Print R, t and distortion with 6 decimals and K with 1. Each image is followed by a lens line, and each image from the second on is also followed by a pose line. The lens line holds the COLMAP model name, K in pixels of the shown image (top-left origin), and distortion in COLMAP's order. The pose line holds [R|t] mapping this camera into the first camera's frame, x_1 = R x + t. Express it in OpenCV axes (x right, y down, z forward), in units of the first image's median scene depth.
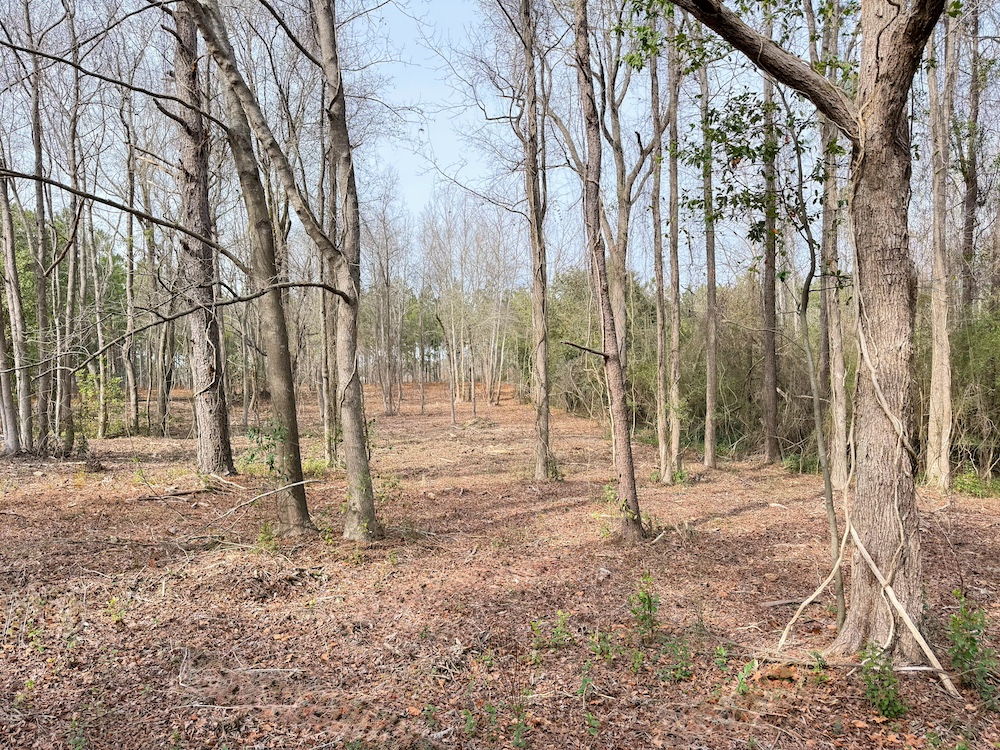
lens RADIAL K [[689.9, 0, 499.7], [0, 689.9, 372.9], [0, 0, 1]] dist [0.009987, 0.000472]
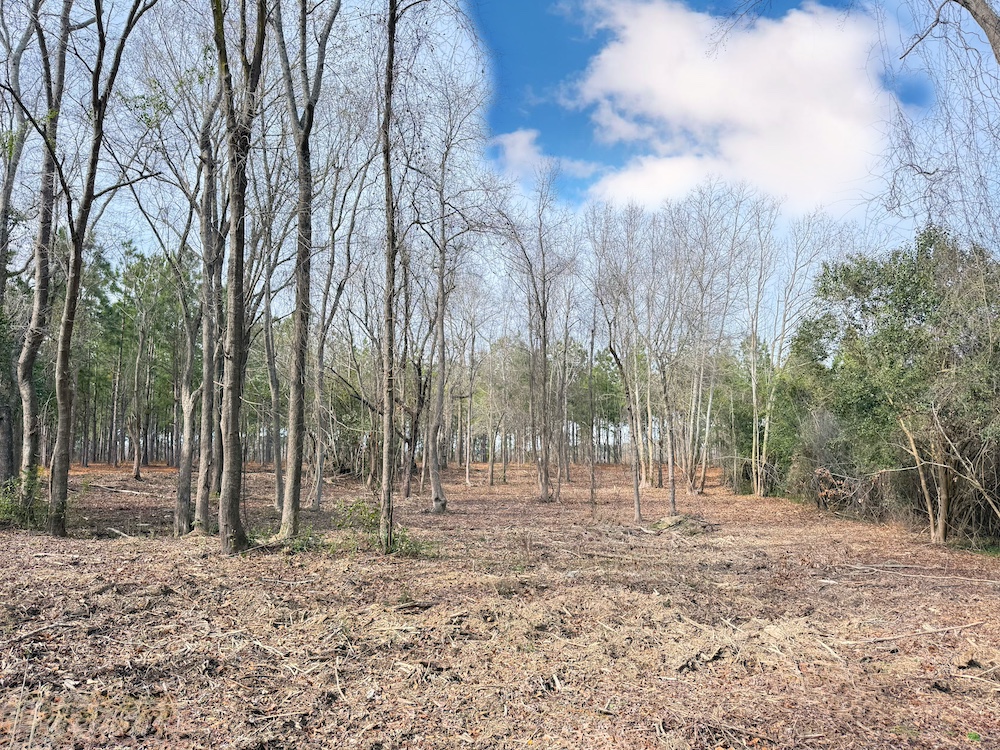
lens RADIAL K [[689.9, 0, 492.1], [0, 689.9, 372.0], [0, 0, 1]] dist [0.009987, 0.000472]
pose [[0.962976, -0.006507, -0.269509, -0.019774], [-0.026811, 0.992441, -0.119758, 0.014667], [0.268251, 0.122550, 0.955522, 0.276085]]
